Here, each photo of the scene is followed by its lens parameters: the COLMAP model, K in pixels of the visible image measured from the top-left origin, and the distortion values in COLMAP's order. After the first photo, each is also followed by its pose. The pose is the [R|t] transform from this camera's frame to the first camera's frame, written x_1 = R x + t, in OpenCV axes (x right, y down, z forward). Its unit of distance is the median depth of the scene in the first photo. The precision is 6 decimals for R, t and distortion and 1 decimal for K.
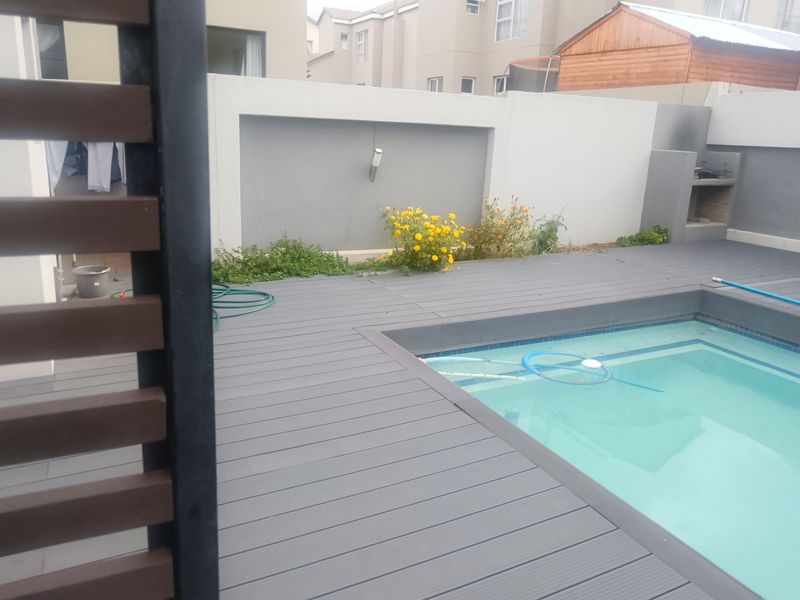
lens RADIAL K [[632.9, 0, 402.3], [0, 632.9, 304.1], [0, 0, 1]] dist [0.001975, 0.003505]
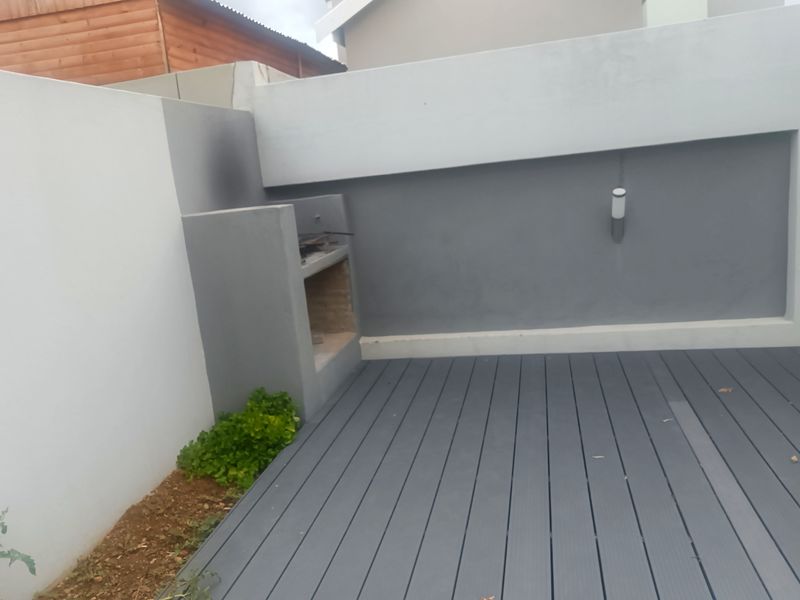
lens RADIAL K [[632.9, 0, 402.3], [0, 632.9, 304.1], [0, 0, 1]] dist [0.001975, 0.003505]
pose [[0.636443, -0.257028, 0.727239, 0.160173], [0.327996, 0.943538, 0.046429, -0.146563], [-0.698111, 0.208982, 0.684812, 0.574977]]
